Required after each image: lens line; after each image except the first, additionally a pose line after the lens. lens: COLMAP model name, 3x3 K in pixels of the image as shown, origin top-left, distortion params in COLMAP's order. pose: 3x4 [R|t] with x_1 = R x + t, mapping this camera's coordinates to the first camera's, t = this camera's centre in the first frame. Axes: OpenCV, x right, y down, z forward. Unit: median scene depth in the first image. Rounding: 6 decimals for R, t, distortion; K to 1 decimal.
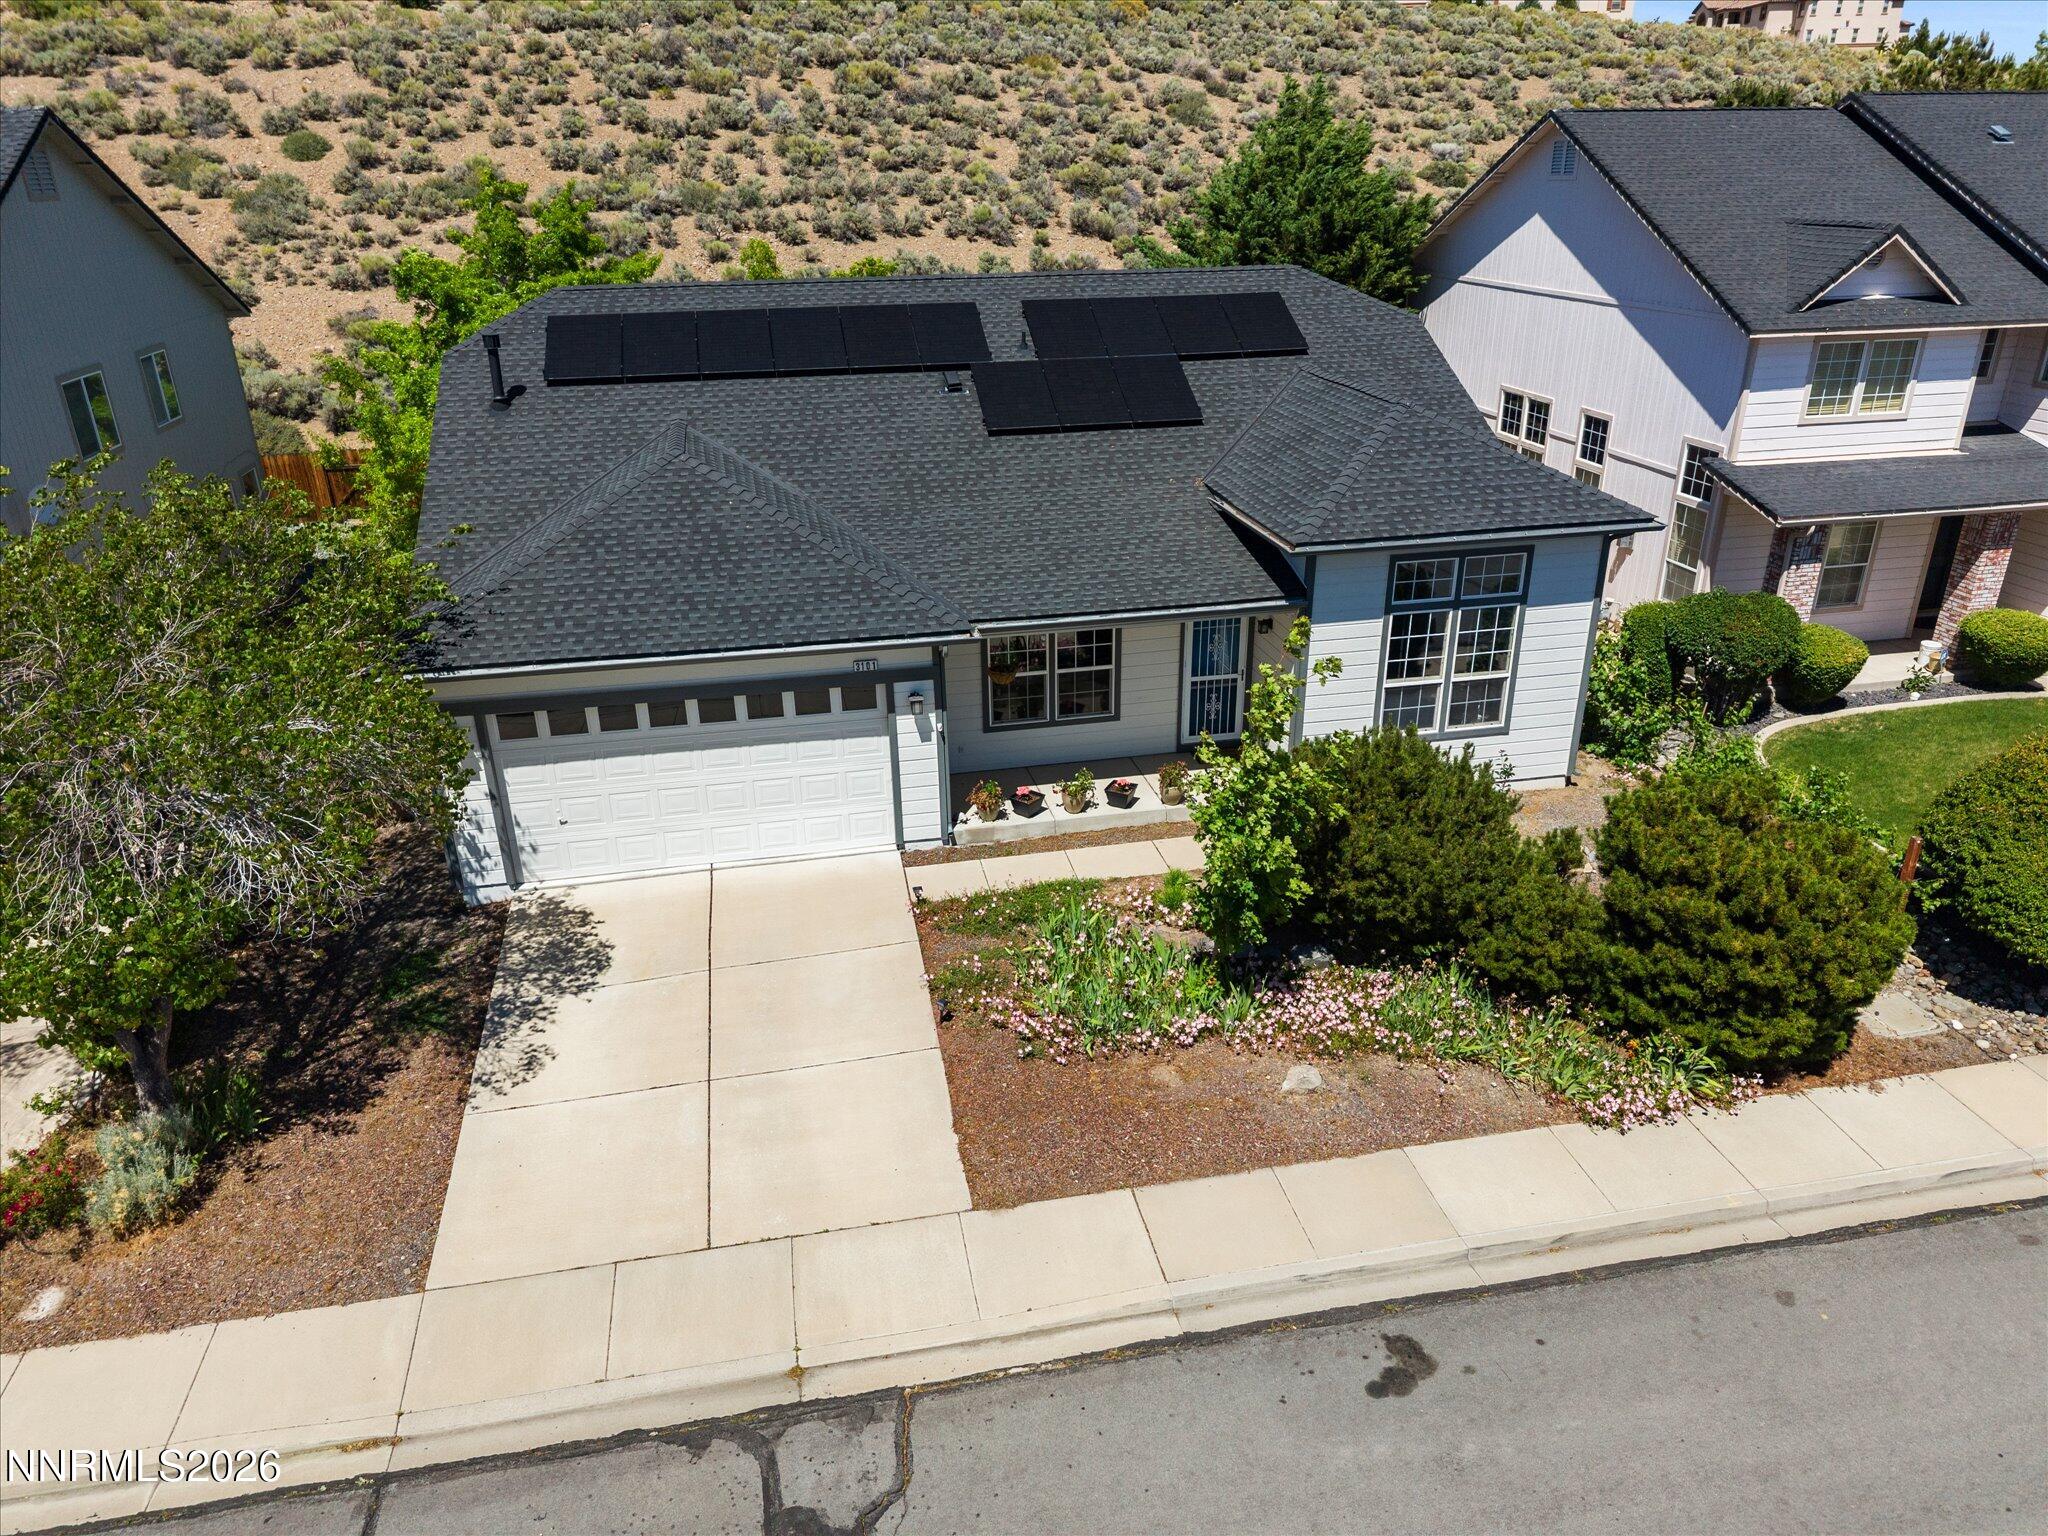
lens RADIAL K [[1376.3, 0, 1030.8], [0, 1376.3, 767.0], [0, 0, 1]] dist [0.022397, -0.020178]
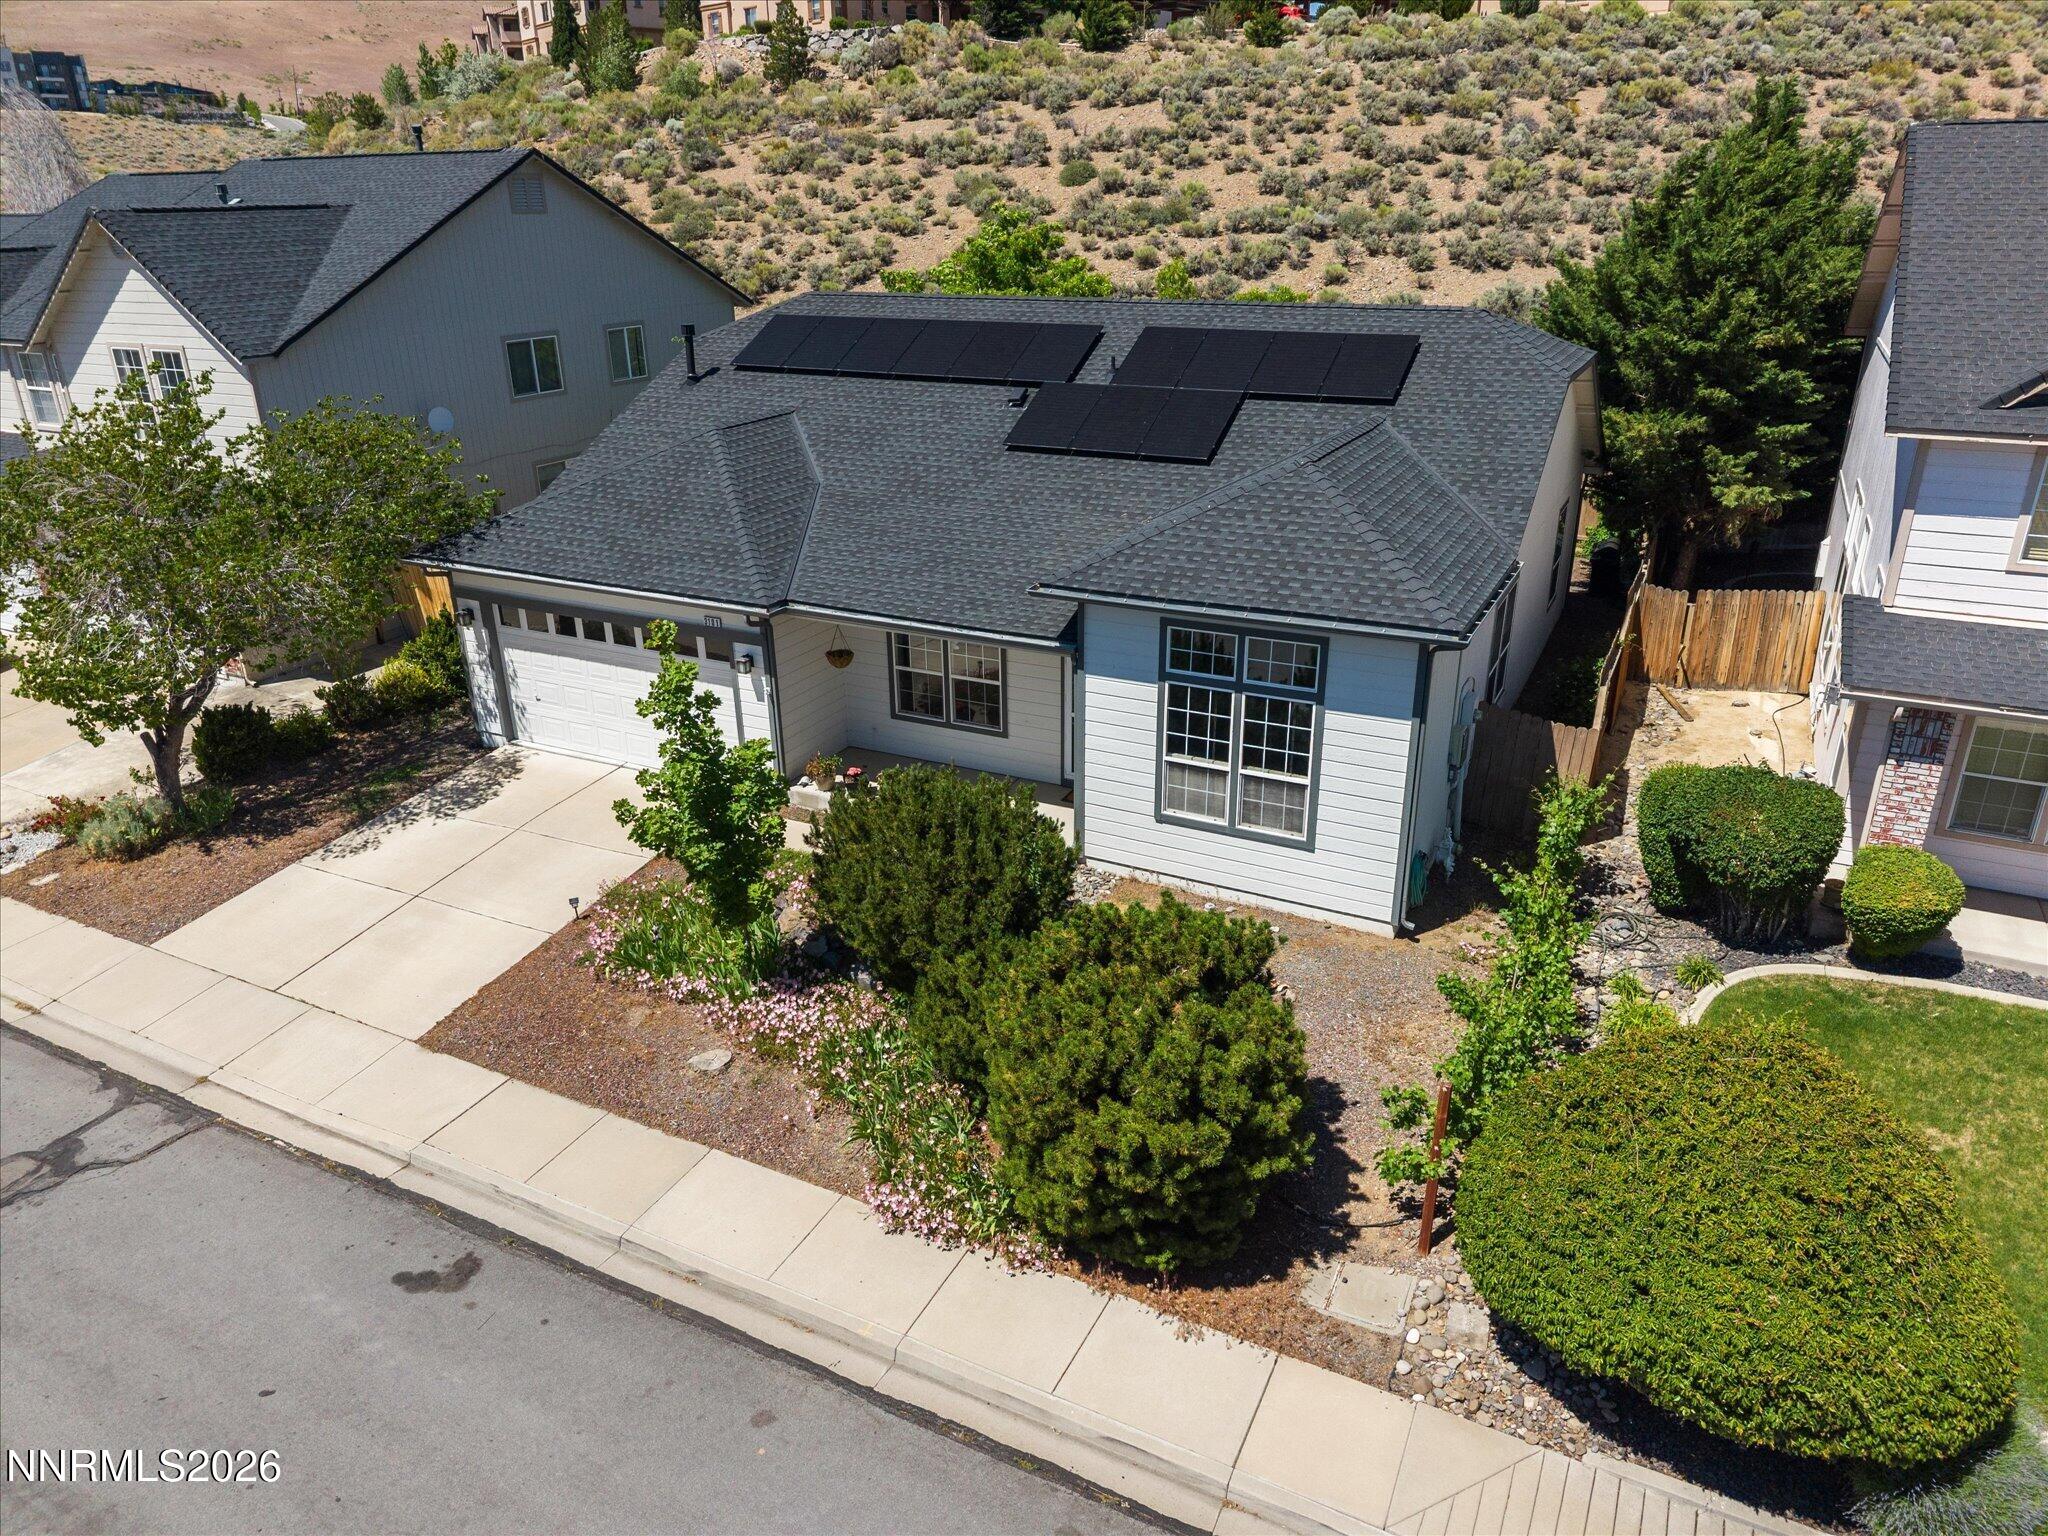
lens RADIAL K [[1376.3, 0, 1031.8], [0, 1376.3, 769.2], [0, 0, 1]] dist [0.022397, -0.020178]
pose [[0.784897, 0.243459, -0.569794, 0.715744], [-0.250808, 0.965706, 0.067133, -0.091526], [0.566598, 0.090216, 0.819041, 0.199240]]
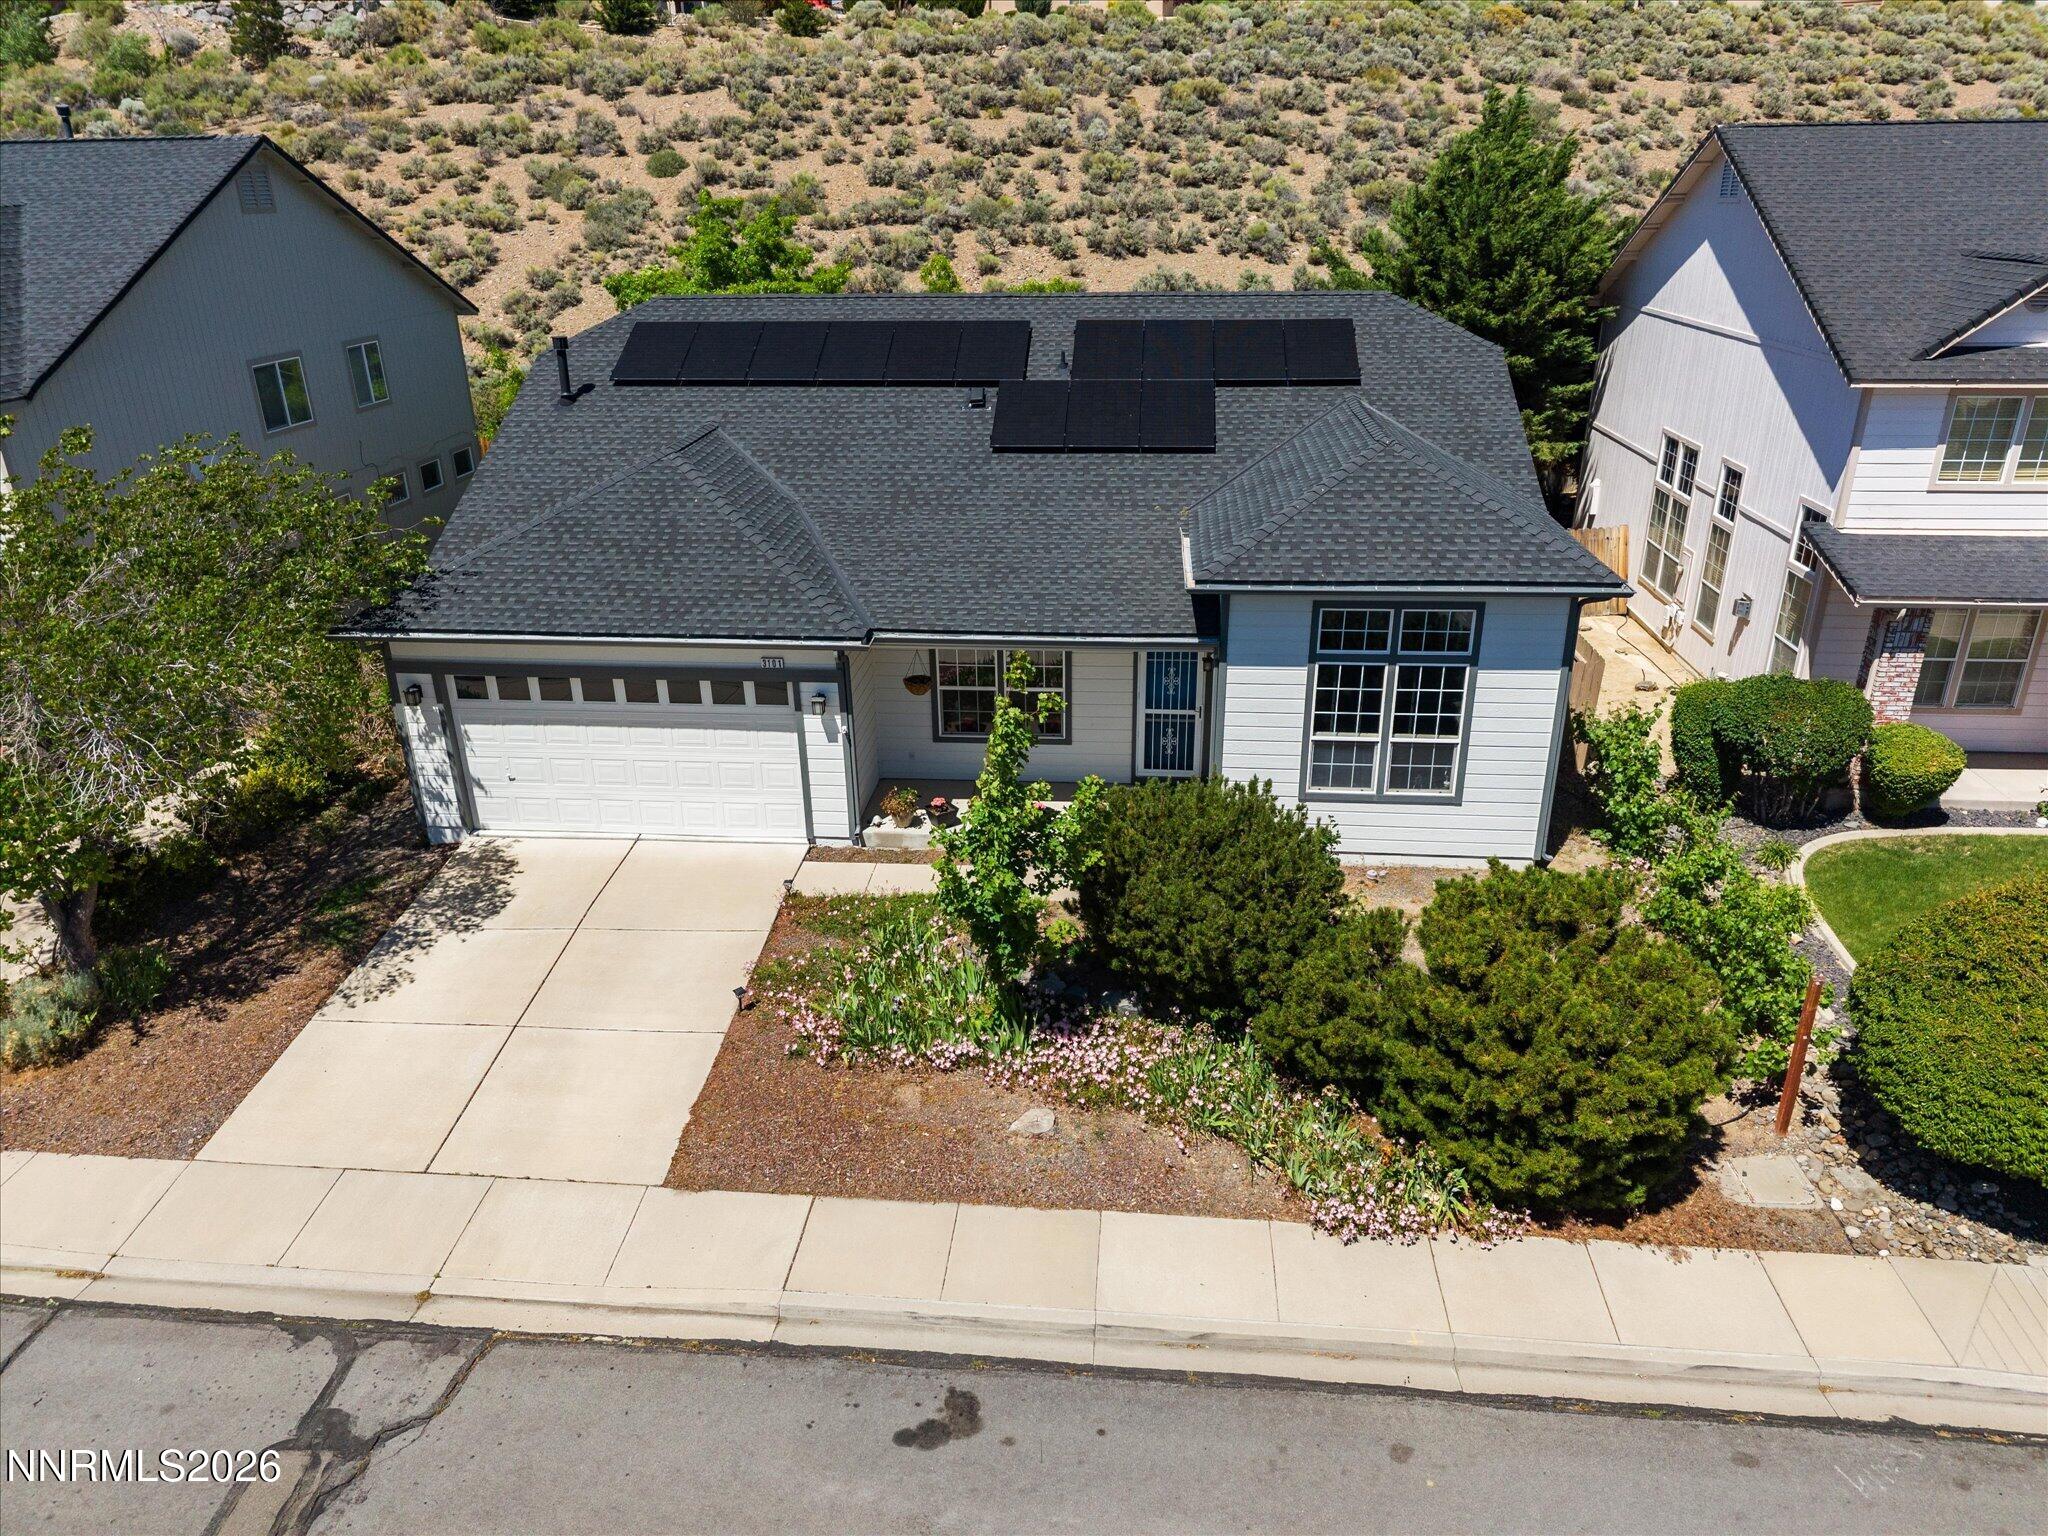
lens RADIAL K [[1376.3, 0, 1031.1], [0, 1376.3, 766.3], [0, 0, 1]] dist [0.022397, -0.020178]
pose [[0.958150, 0.113654, -0.262738, 0.324130], [-0.115913, 0.993235, 0.006938, -0.023810], [0.261749, 0.023807, 0.964842, 0.039747]]
